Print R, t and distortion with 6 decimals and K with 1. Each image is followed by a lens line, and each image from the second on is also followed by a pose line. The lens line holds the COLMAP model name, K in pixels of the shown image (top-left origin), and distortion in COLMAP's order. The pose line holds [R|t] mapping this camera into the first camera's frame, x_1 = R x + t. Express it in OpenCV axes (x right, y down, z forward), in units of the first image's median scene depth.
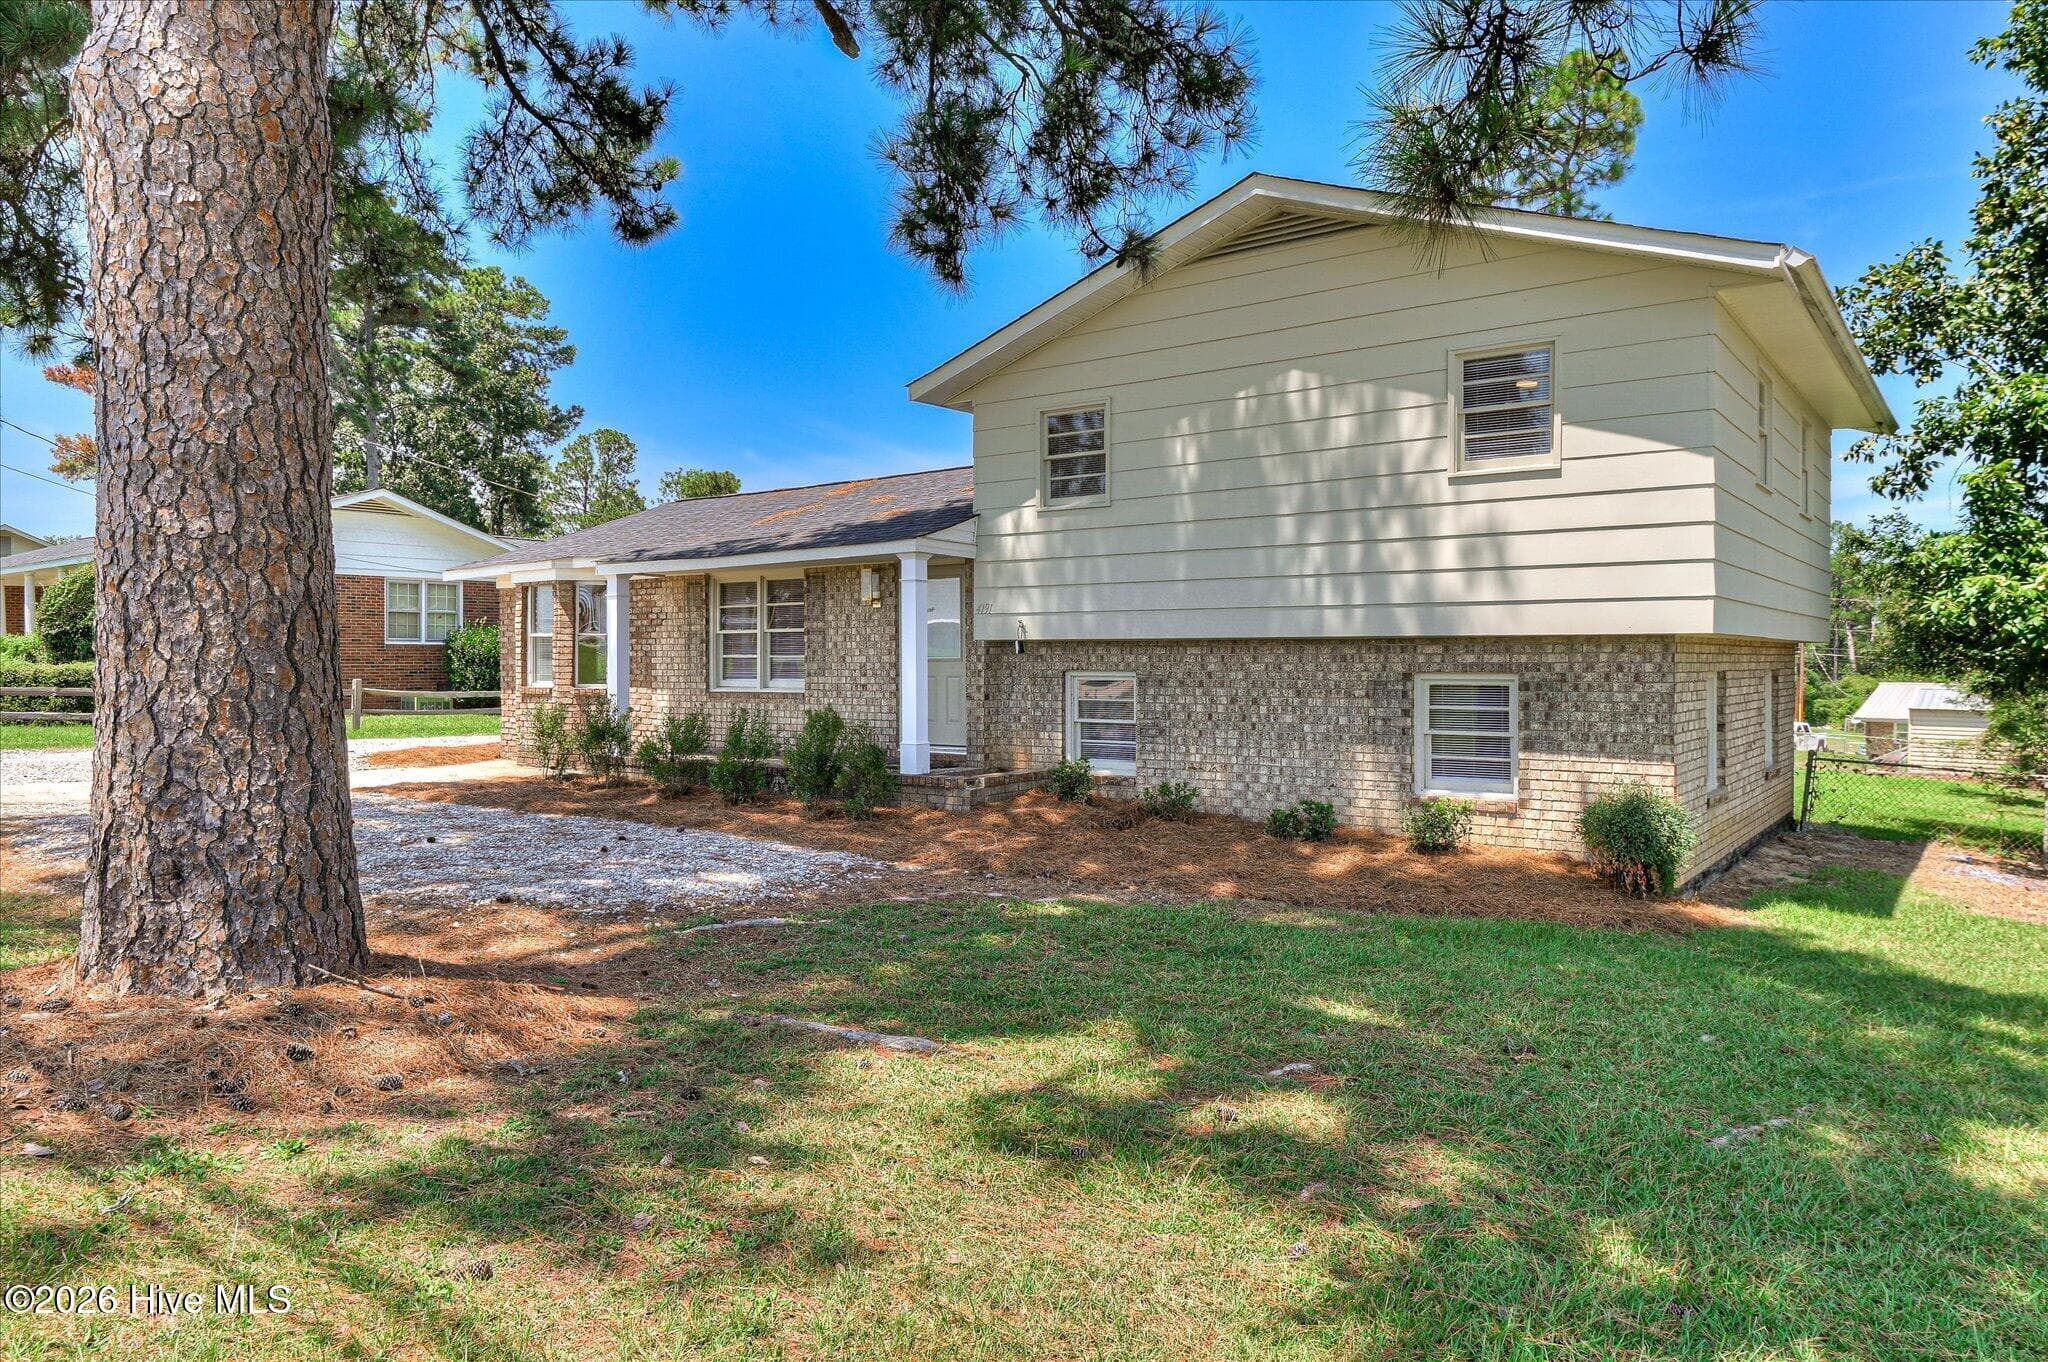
lens RADIAL K [[1336.9, 0, 1030.3], [0, 1336.9, 689.2], [0, 0, 1]] dist [-0.000062, -0.001335]
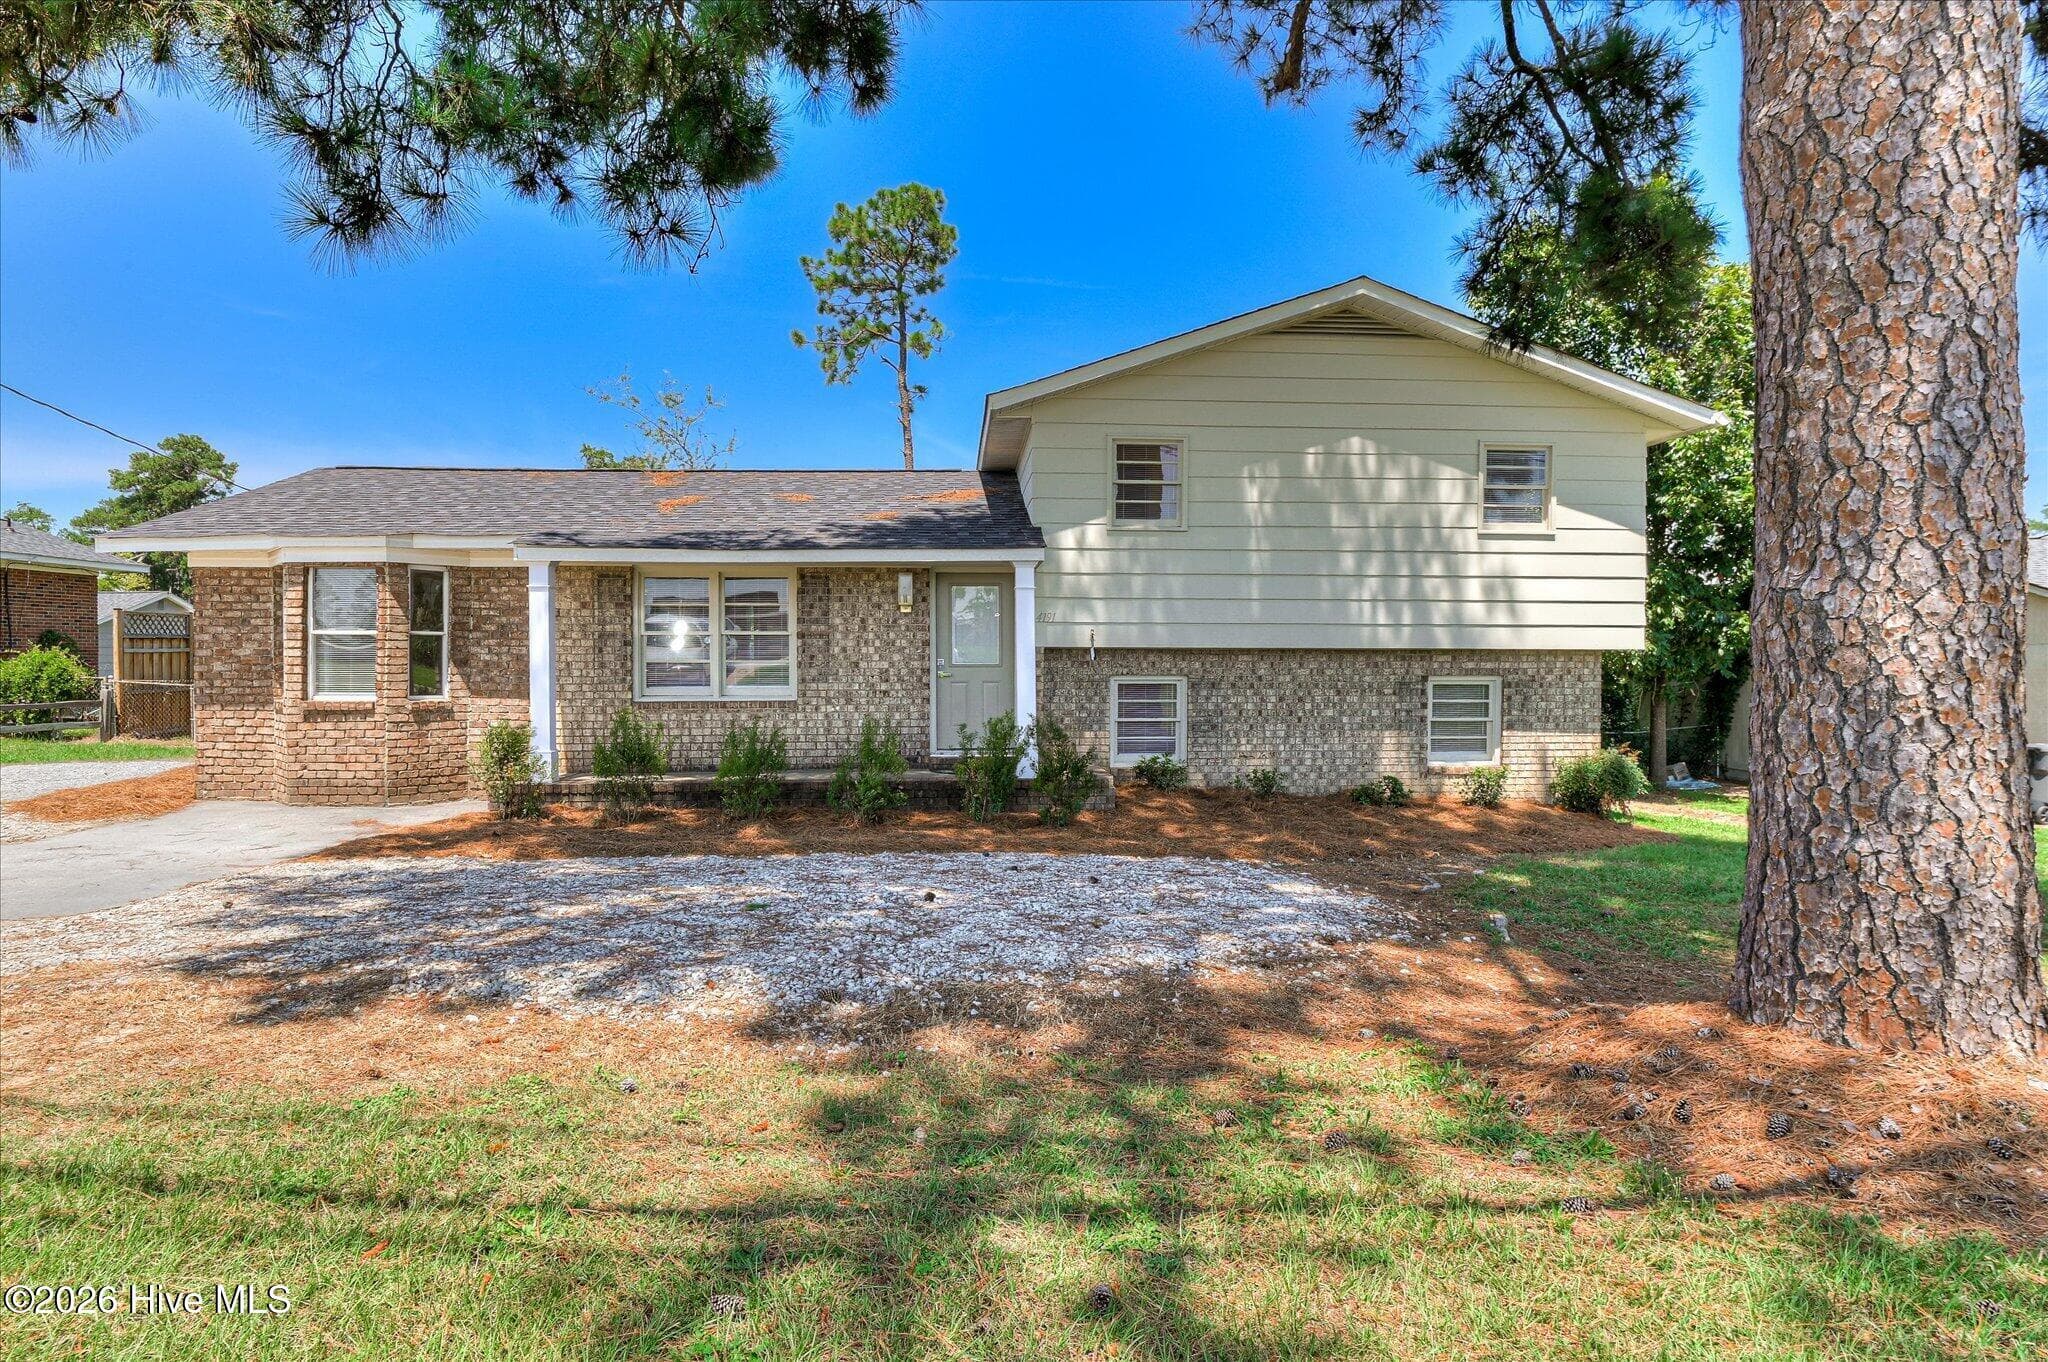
lens RADIAL K [[1107.0, 0, 1035.5], [0, 1107.0, 695.9], [0, 0, 1]] dist [-0.008549, -0.008576]
pose [[0.759598, -0.021342, 0.650042, -0.691128], [0.012245, 0.999754, 0.018516, -0.016436], [-0.650277, -0.006105, 0.759673, 0.385599]]
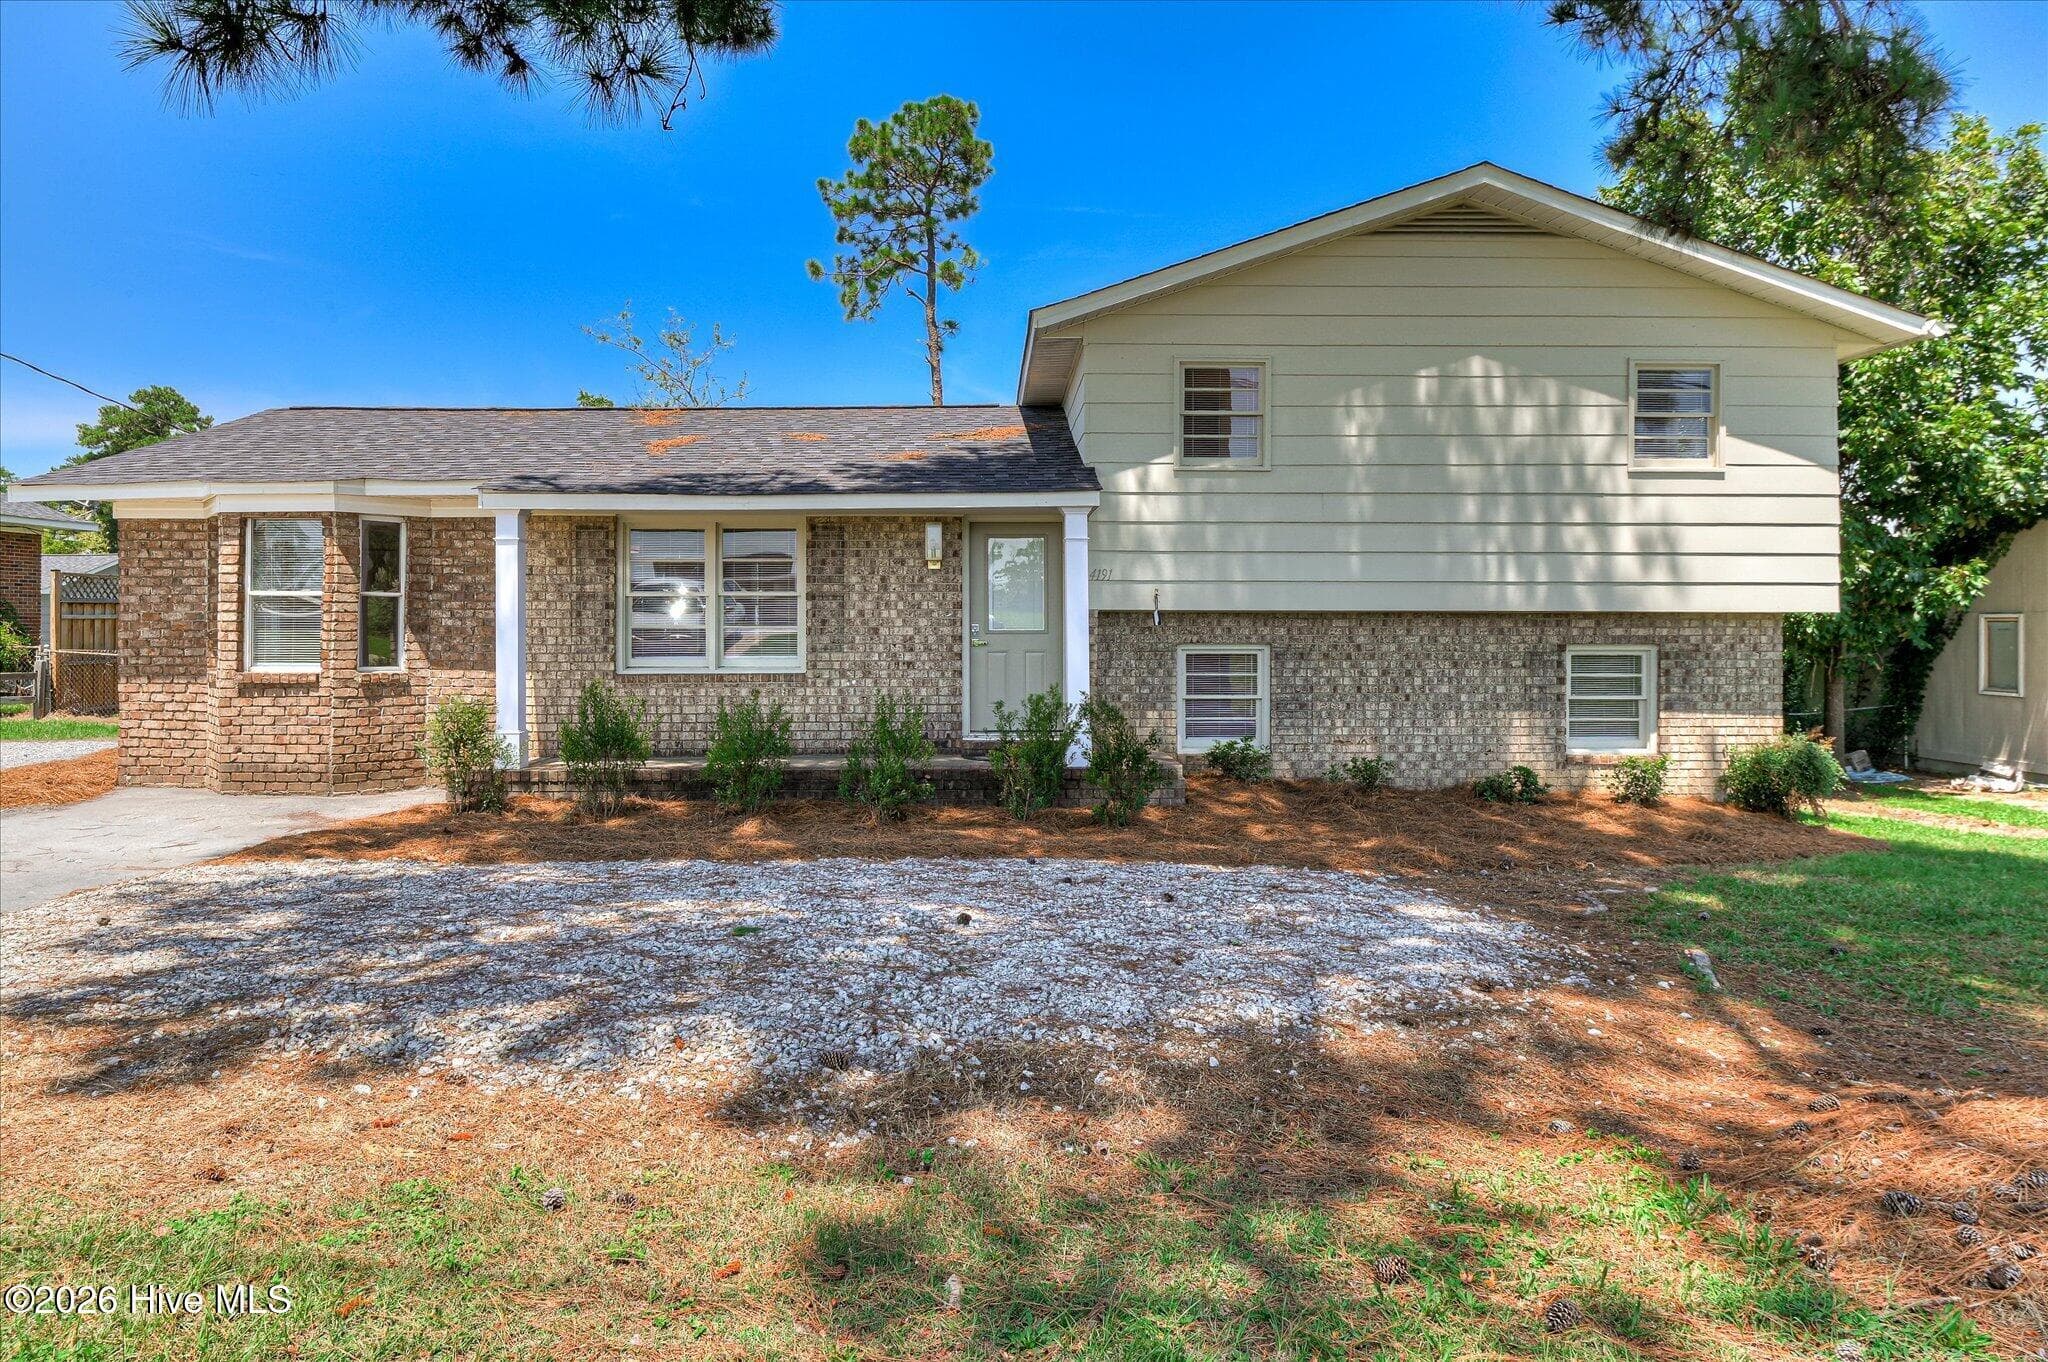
lens RADIAL K [[1237.0, 0, 1008.4], [0, 1237.0, 639.2], [0, 0, 1]] dist [-0.002524, -0.005851]
pose [[0.794762, -0.004814, 0.606902, -0.657087], [0.011767, 0.999903, -0.007478, -0.013519], [-0.606807, 0.013084, 0.794741, 0.437519]]
